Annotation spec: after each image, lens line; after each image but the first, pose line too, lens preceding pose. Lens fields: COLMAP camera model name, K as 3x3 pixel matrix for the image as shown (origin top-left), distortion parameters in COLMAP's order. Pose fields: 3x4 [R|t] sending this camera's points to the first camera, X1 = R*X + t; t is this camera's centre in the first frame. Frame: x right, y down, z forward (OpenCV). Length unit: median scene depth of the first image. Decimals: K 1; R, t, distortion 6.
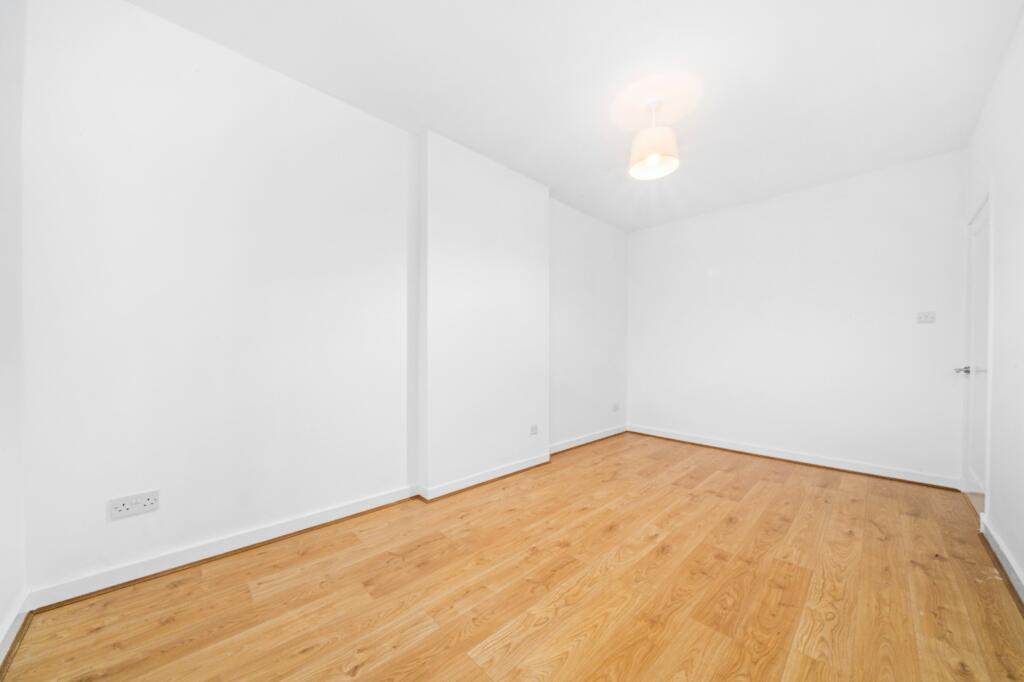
lens RADIAL K [[354.1, 0, 509.5], [0, 354.1, 344.4], [0, 0, 1]] dist [-0.000172, -0.000013]
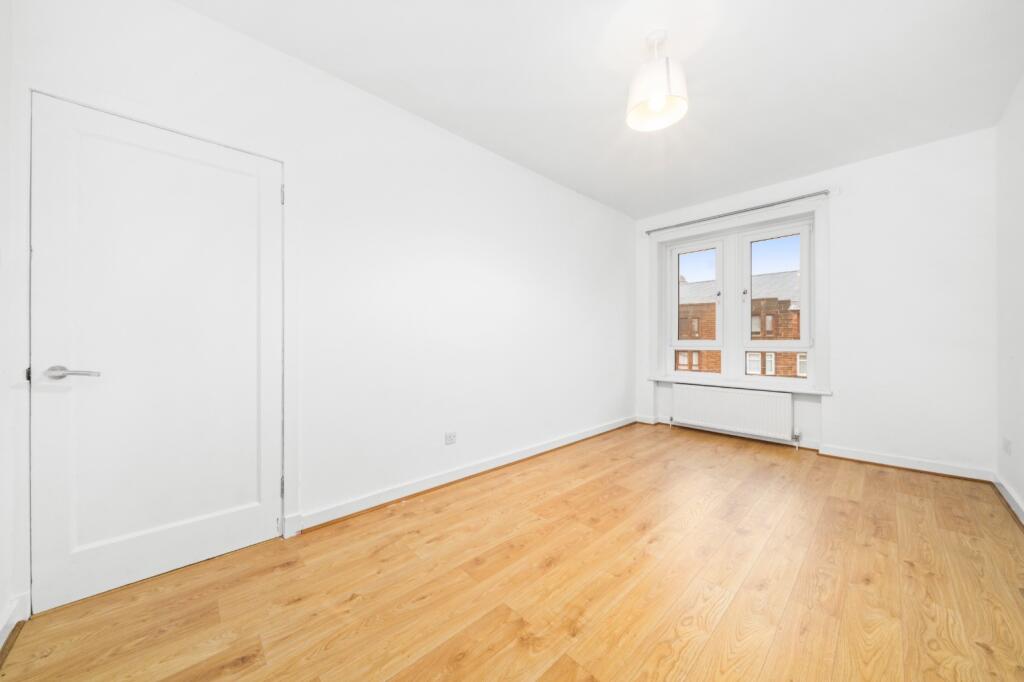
lens RADIAL K [[354.1, 0, 509.5], [0, 354.1, 344.4], [0, 0, 1]] dist [-0.000172, -0.000013]
pose [[-0.999933, -0.008064, 0.008279, 0.815735], [-0.008092, 0.999962, -0.003391, 0.040080], [-0.008251, -0.003458, -0.999960, 2.020827]]
